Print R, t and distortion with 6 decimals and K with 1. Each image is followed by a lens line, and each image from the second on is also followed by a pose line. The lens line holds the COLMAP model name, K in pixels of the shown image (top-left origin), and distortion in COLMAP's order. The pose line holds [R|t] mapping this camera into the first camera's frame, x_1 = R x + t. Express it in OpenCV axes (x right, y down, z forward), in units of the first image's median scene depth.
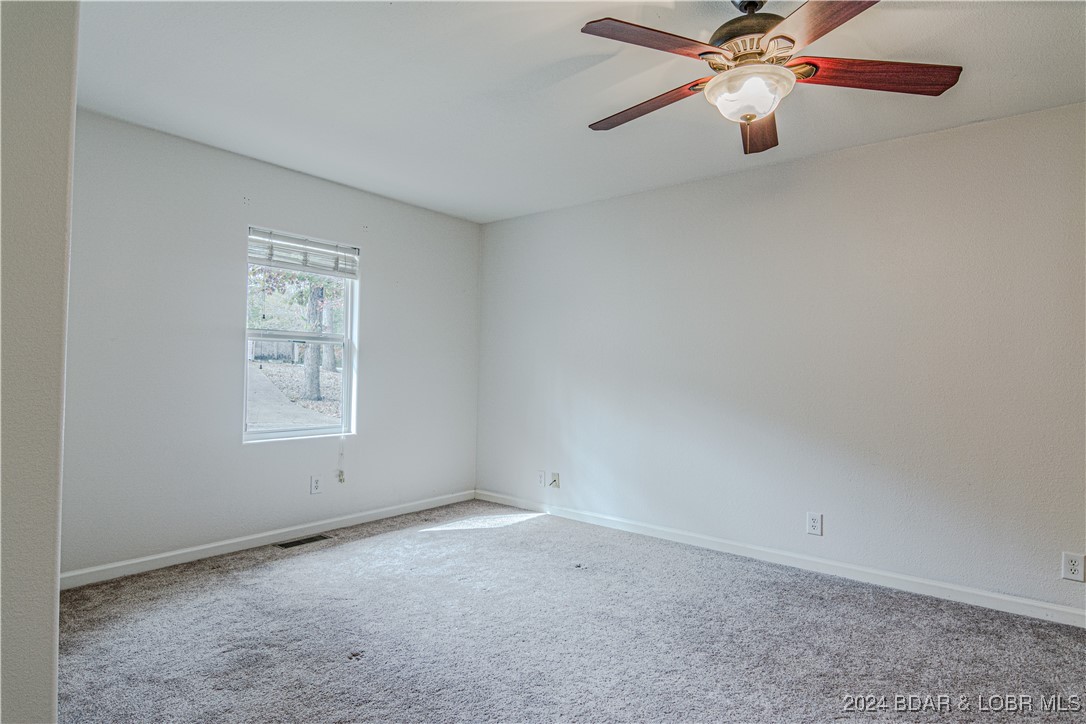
lens RADIAL K [[578.4, 0, 539.1], [0, 578.4, 358.2], [0, 0, 1]] dist [-0.006666, -0.002251]
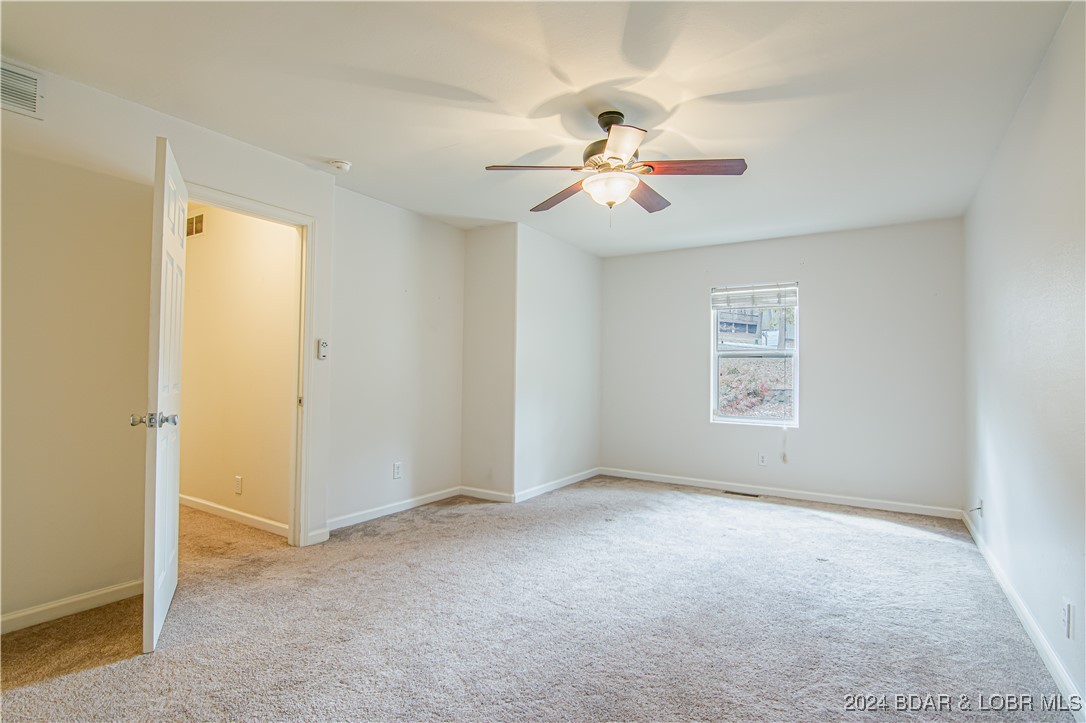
lens RADIAL K [[522.7, 0, 539.4], [0, 522.7, 359.6], [0, 0, 1]] dist [-0.004233, -0.006112]
pose [[0.104098, -0.045598, -0.993521, 0.823403], [0.006792, 0.998958, -0.045136, 0.031899], [0.994544, -0.002049, 0.104299, 0.334894]]
